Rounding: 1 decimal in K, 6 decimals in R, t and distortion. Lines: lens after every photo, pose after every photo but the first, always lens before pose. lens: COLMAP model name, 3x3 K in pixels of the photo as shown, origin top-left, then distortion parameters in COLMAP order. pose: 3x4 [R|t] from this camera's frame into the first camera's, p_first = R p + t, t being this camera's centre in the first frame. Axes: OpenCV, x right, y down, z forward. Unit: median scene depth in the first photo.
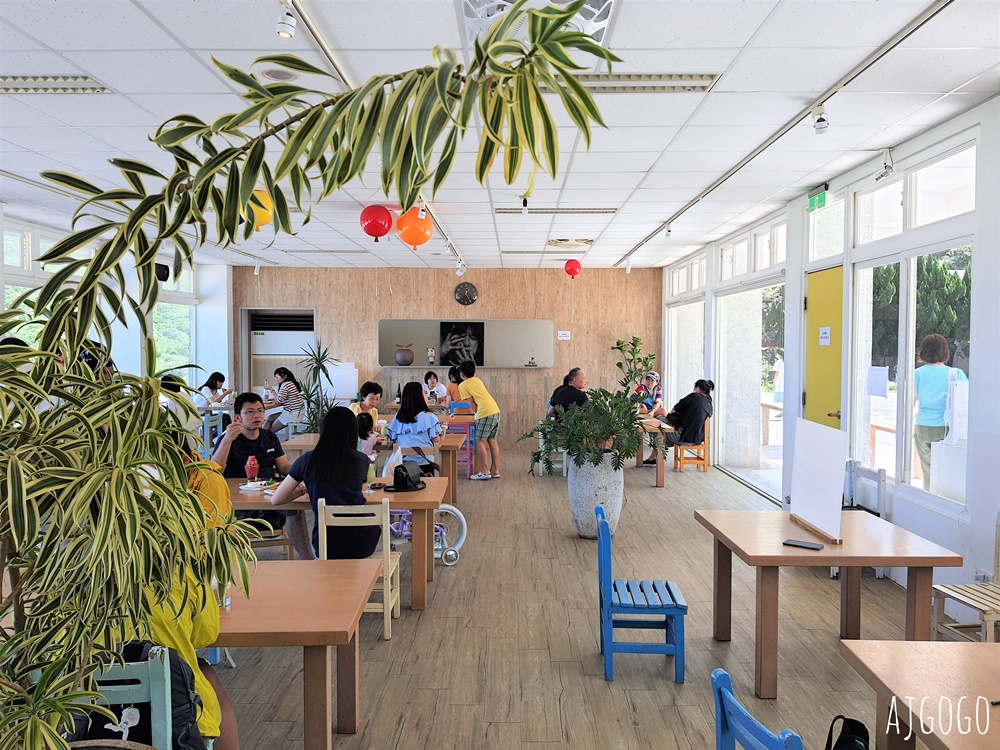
lens RADIAL K [[775.1, 0, 505.2], [0, 775.1, 378.5], [0, 0, 1]] dist [0.007143, -0.010986]
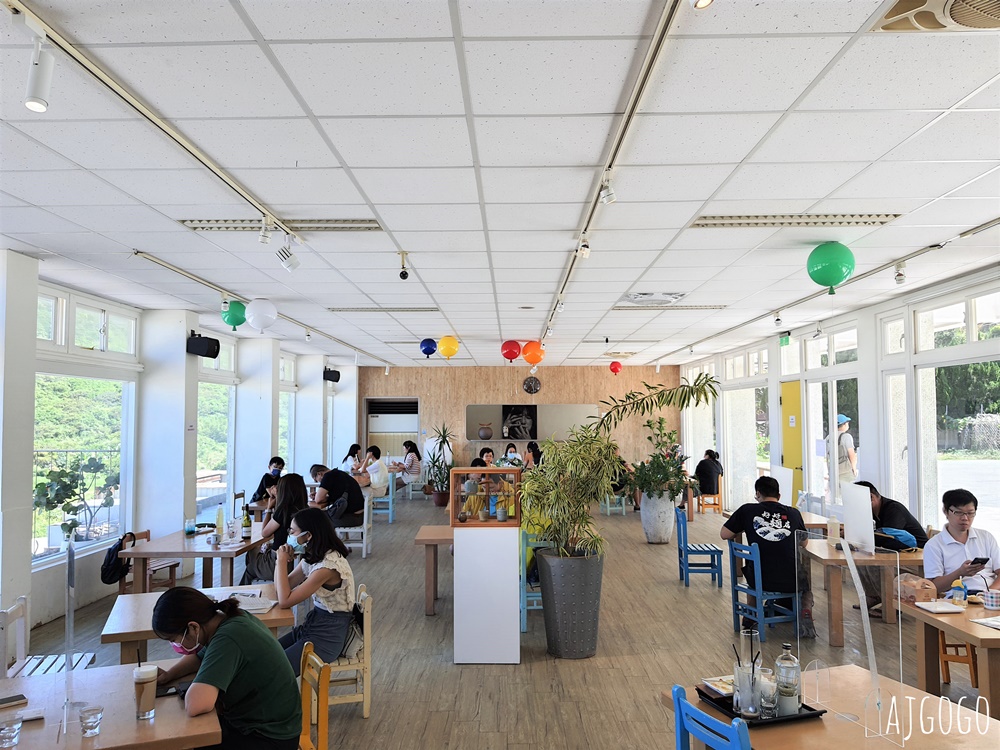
lens RADIAL K [[775.1, 0, 495.2], [0, 775.1, 374.8], [0, 0, 1]] dist [0.007143, -0.010986]
pose [[0.999931, -0.006558, -0.009721, -0.104860], [0.005564, 0.995079, -0.098924, 0.003961], [0.010321, 0.098863, 0.995048, -0.337137]]
